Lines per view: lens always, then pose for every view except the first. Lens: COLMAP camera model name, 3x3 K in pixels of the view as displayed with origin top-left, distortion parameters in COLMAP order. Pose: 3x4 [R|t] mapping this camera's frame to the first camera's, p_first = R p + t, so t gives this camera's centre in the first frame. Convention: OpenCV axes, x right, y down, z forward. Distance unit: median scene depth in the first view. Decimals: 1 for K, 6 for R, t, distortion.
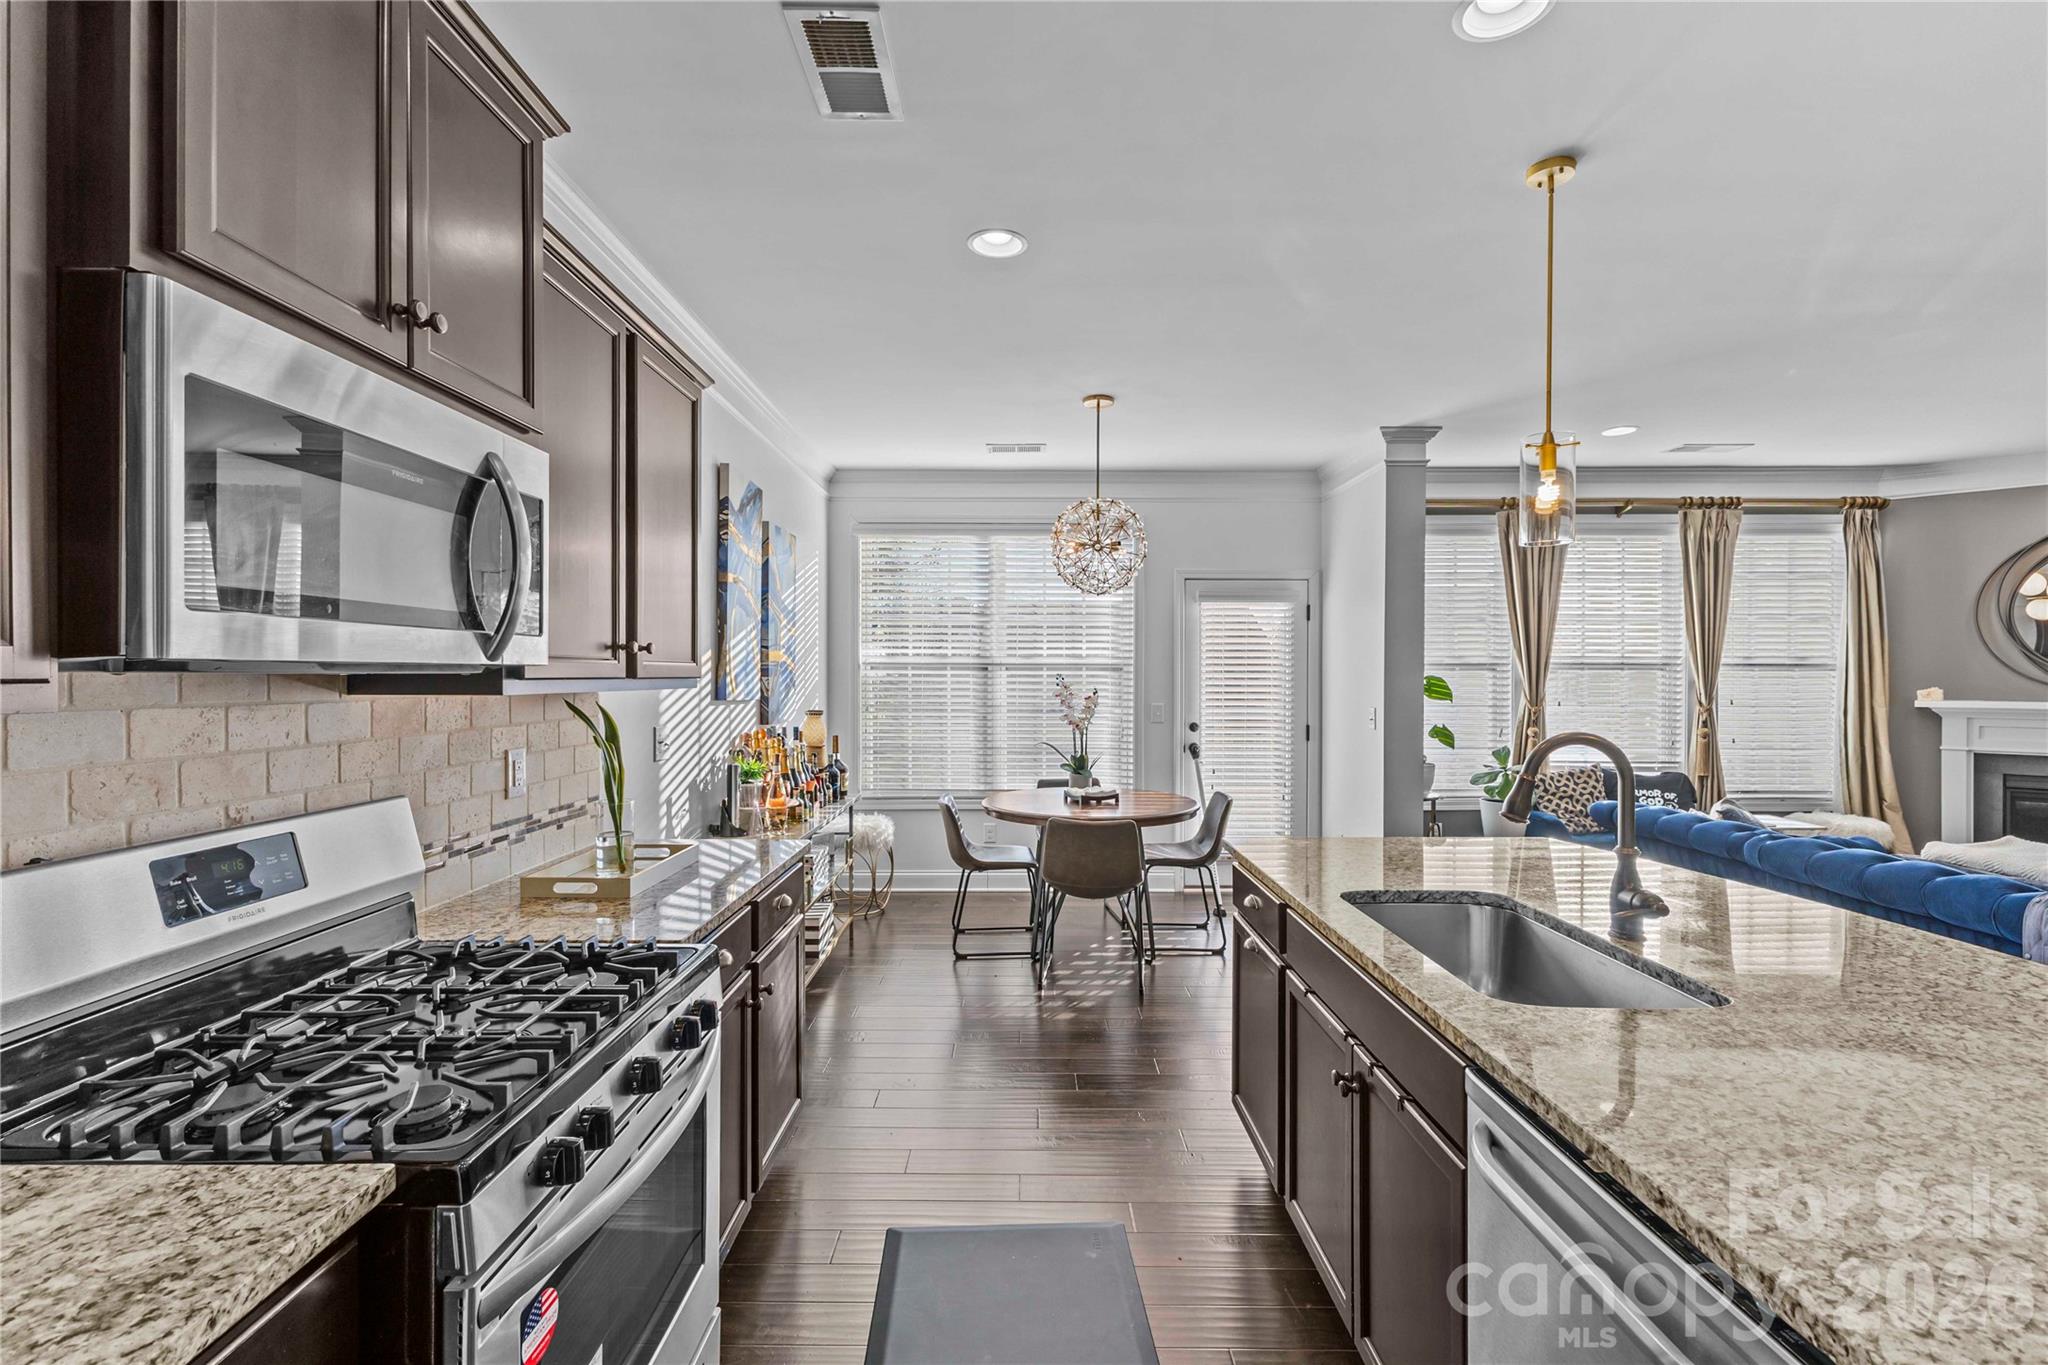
lens RADIAL K [[882.5, 0, 1026.6], [0, 882.5, 680.8], [0, 0, 1]] dist [0.011615, -0.003258]
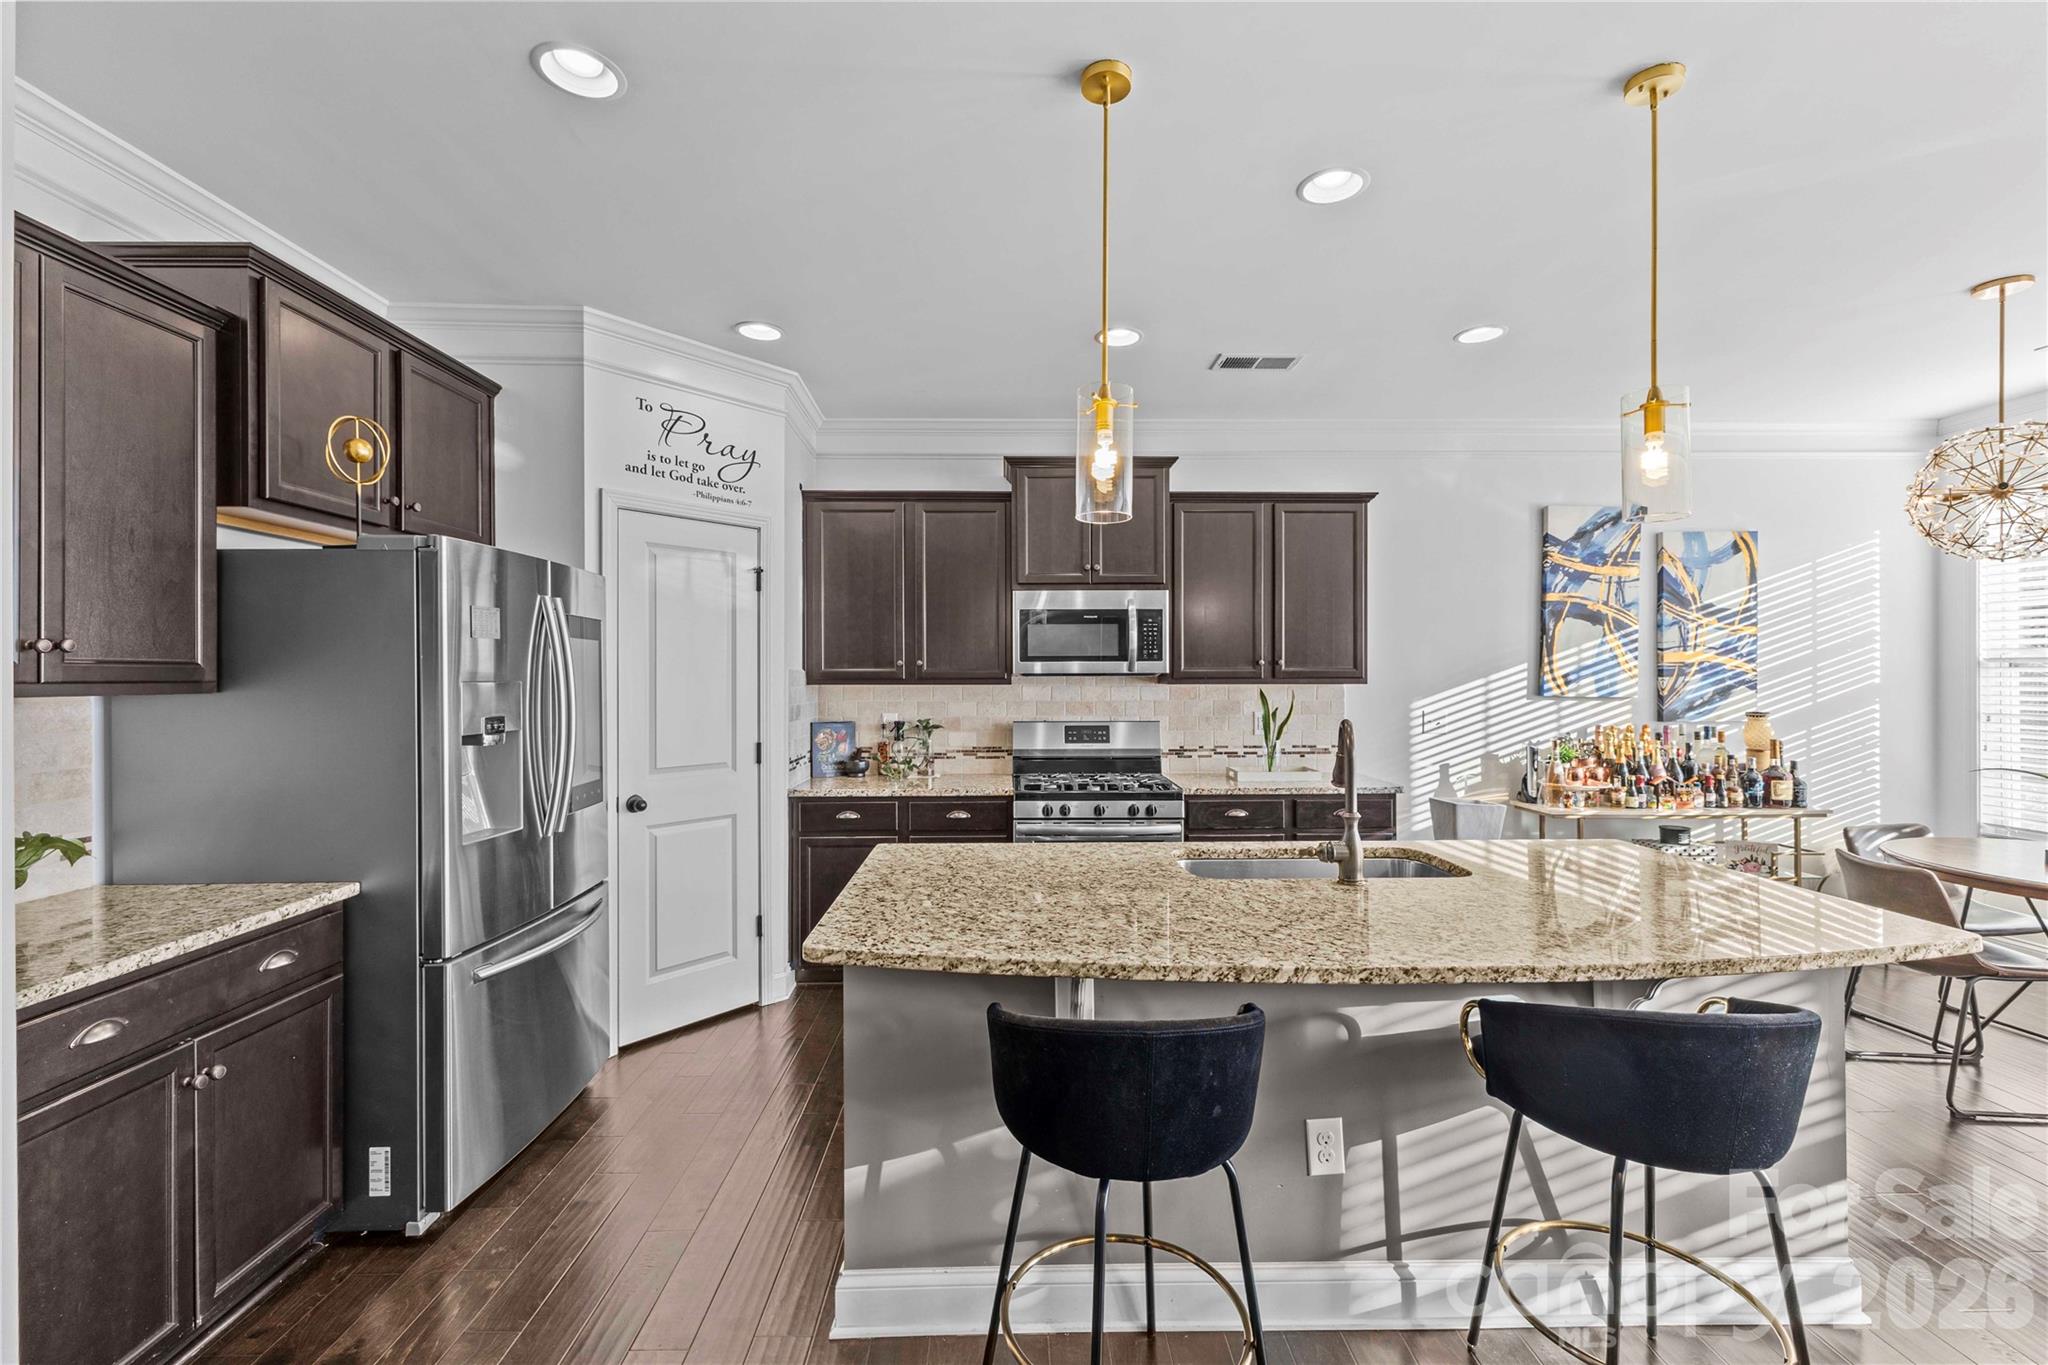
lens RADIAL K [[882.5, 0, 1021.0], [0, 882.5, 677.0], [0, 0, 1]] dist [0.011615, -0.003258]
pose [[0.016327, -0.001487, -0.999866, 0.585465], [-0.003683, 0.999992, -0.001548, -0.000055], [0.999860, 0.003707, 0.016322, 0.156023]]
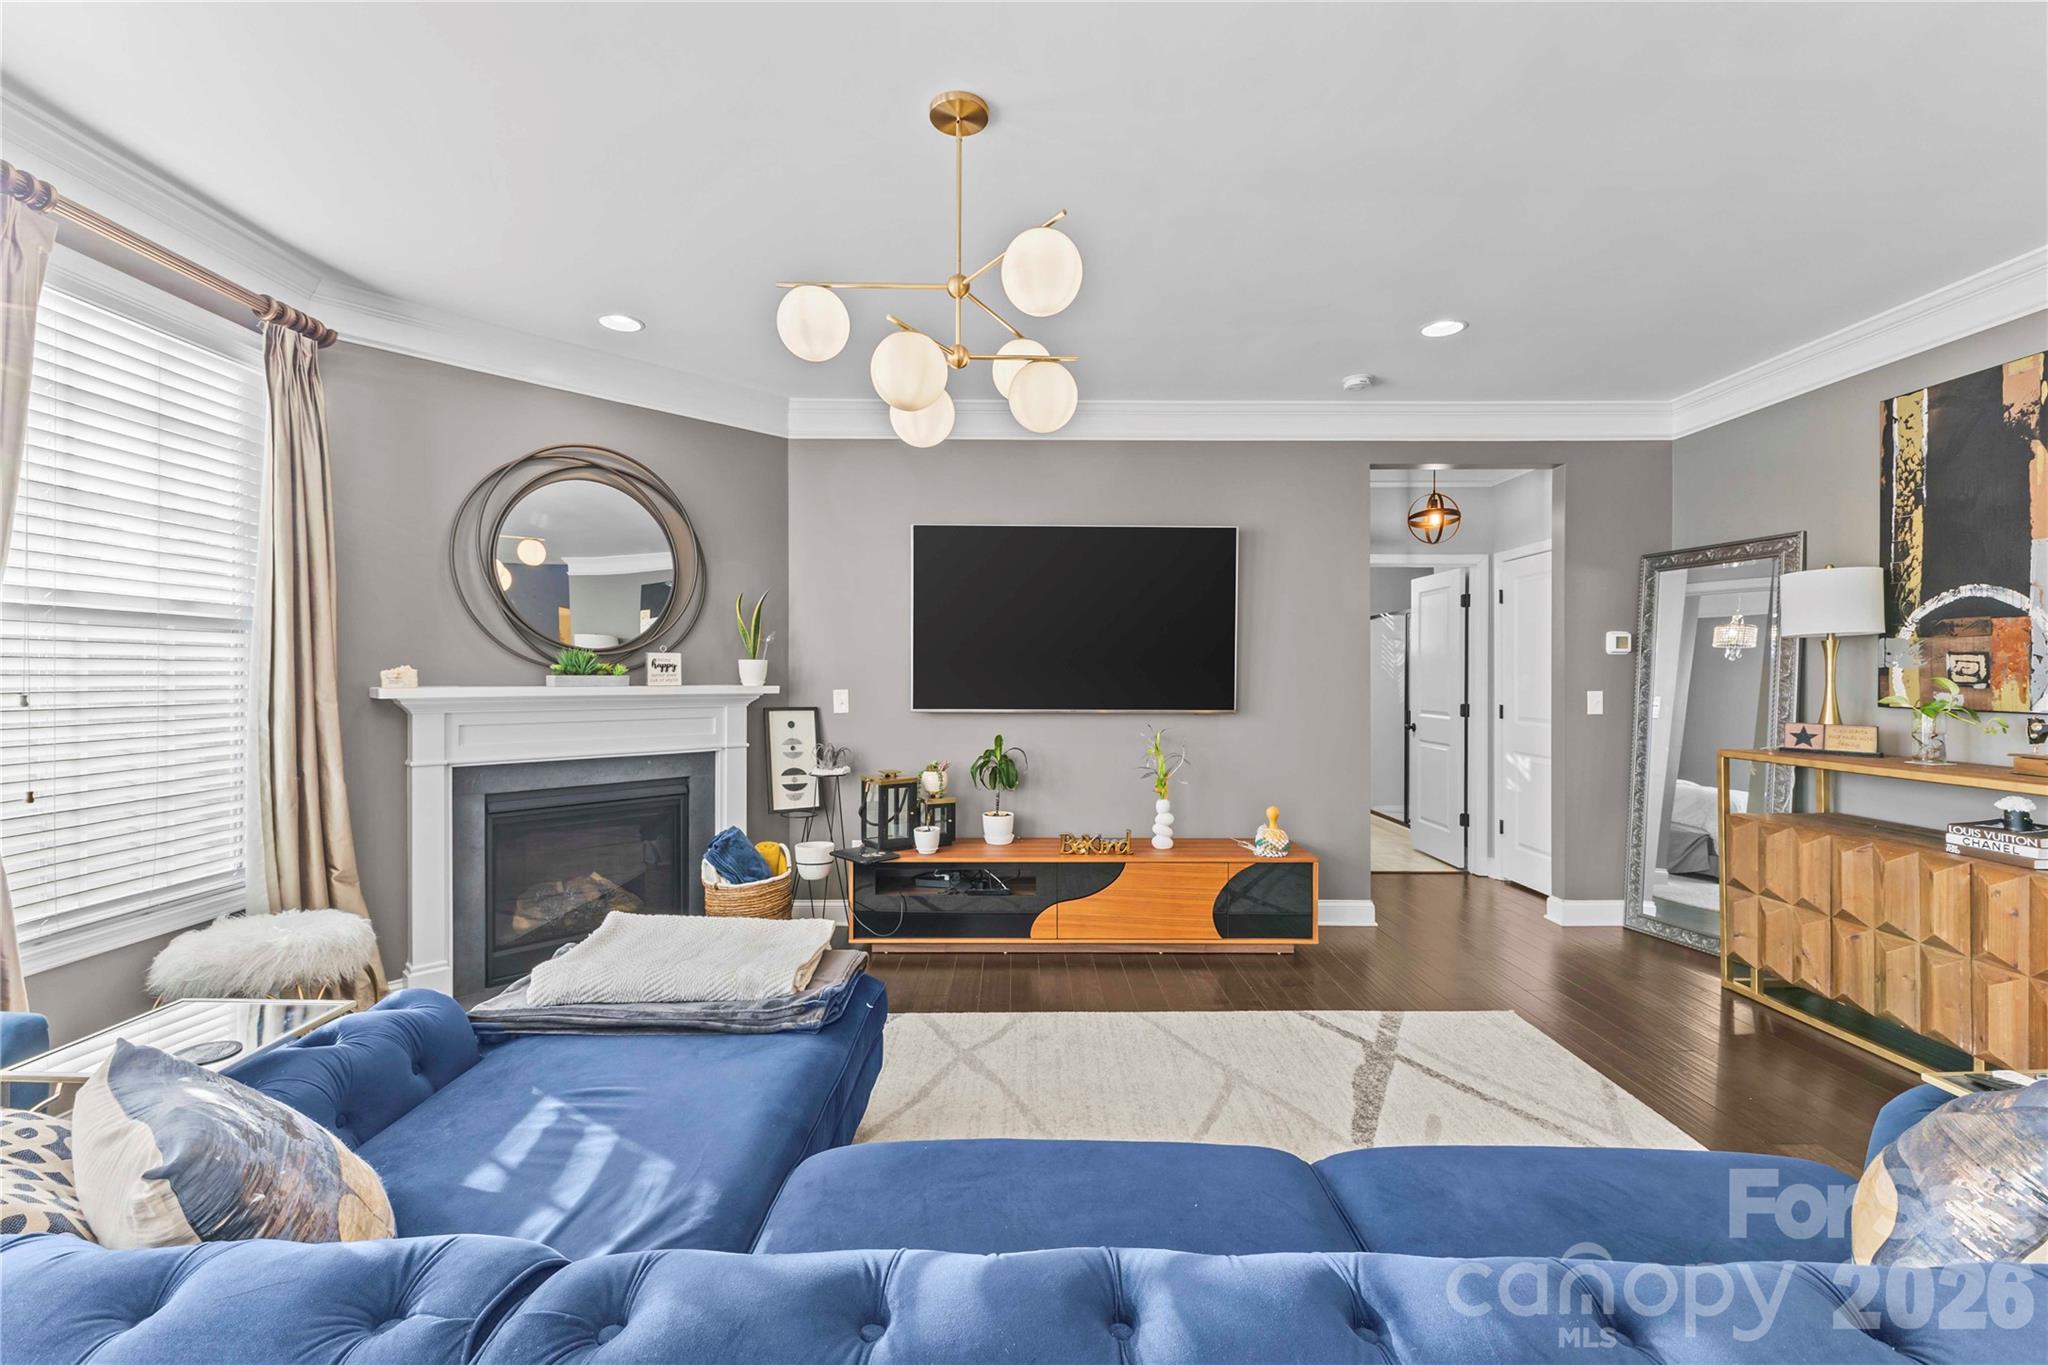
lens RADIAL K [[882.5, 0, 1021.6], [0, 882.5, 684.3], [0, 0, 1]] dist [0.011615, -0.003258]
pose [[0.003021, -0.008076, 0.999963, 0.403380], [0.001988, 0.999965, 0.008070, 0.015565], [-0.999993, 0.001963, 0.003037, 0.561375]]
